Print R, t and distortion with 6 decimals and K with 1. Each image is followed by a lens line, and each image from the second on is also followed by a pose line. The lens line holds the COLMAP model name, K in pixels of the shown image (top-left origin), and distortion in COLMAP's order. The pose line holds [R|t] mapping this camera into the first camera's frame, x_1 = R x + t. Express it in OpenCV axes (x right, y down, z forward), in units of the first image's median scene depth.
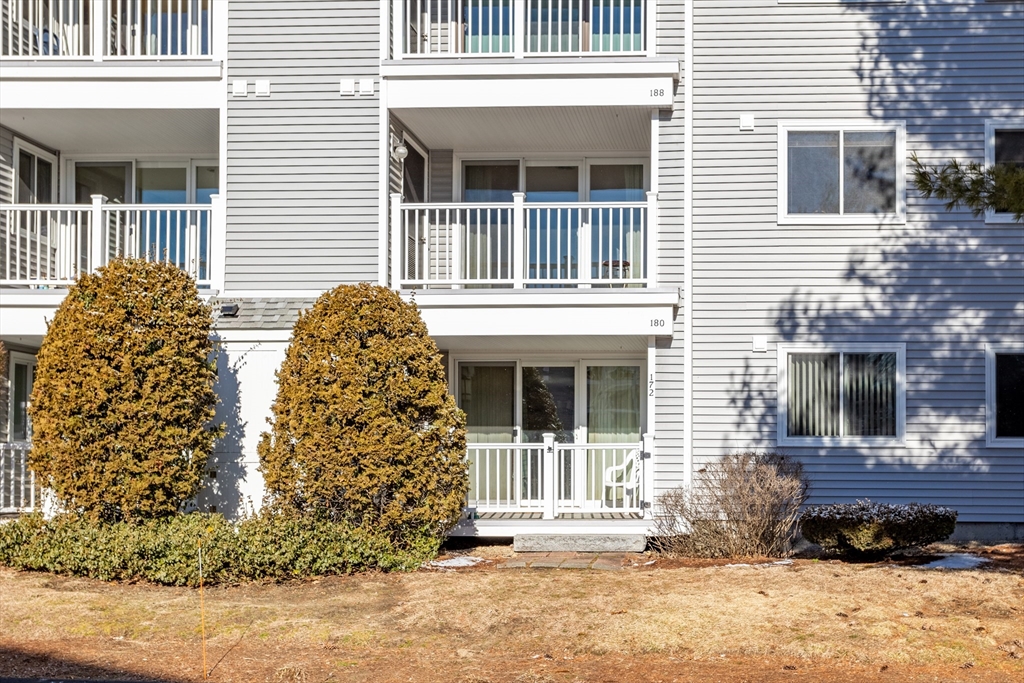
lens RADIAL K [[1142.8, 0, 512.0], [0, 1142.8, 341.5], [0, 0, 1]] dist [0.021407, 0.001363]
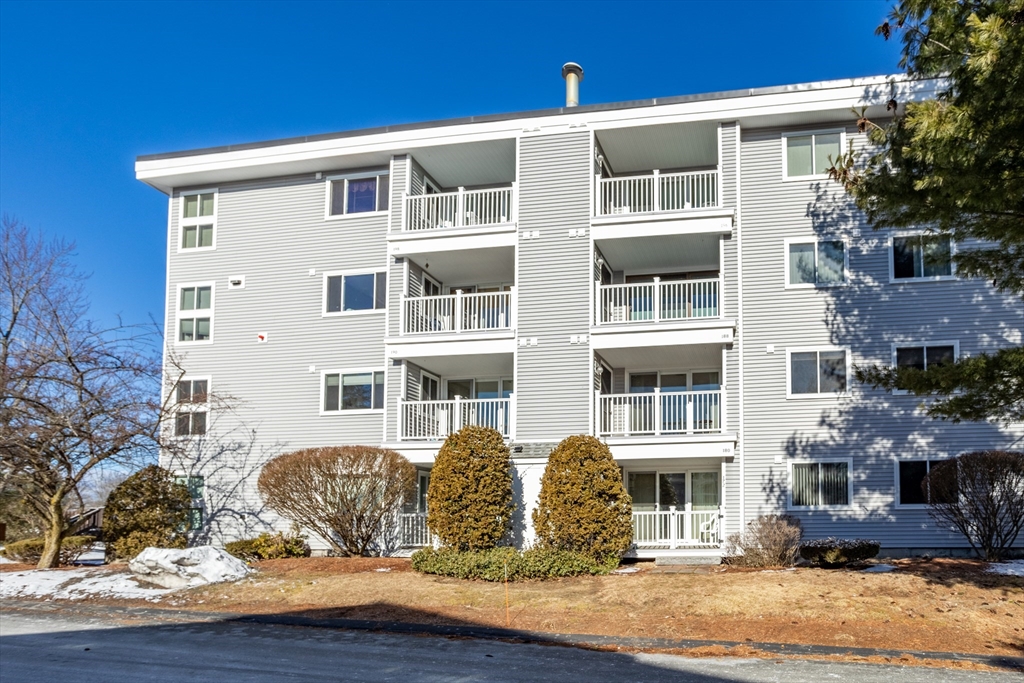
lens RADIAL K [[1142.8, 0, 512.0], [0, 1142.8, 341.5], [0, 0, 1]] dist [0.021407, 0.001363]
pose [[0.968442, -0.044219, -0.245284, 0.263422], [0.002028, 0.985501, -0.169658, 0.134856], [0.249230, 0.163807, 0.954490, -1.031434]]
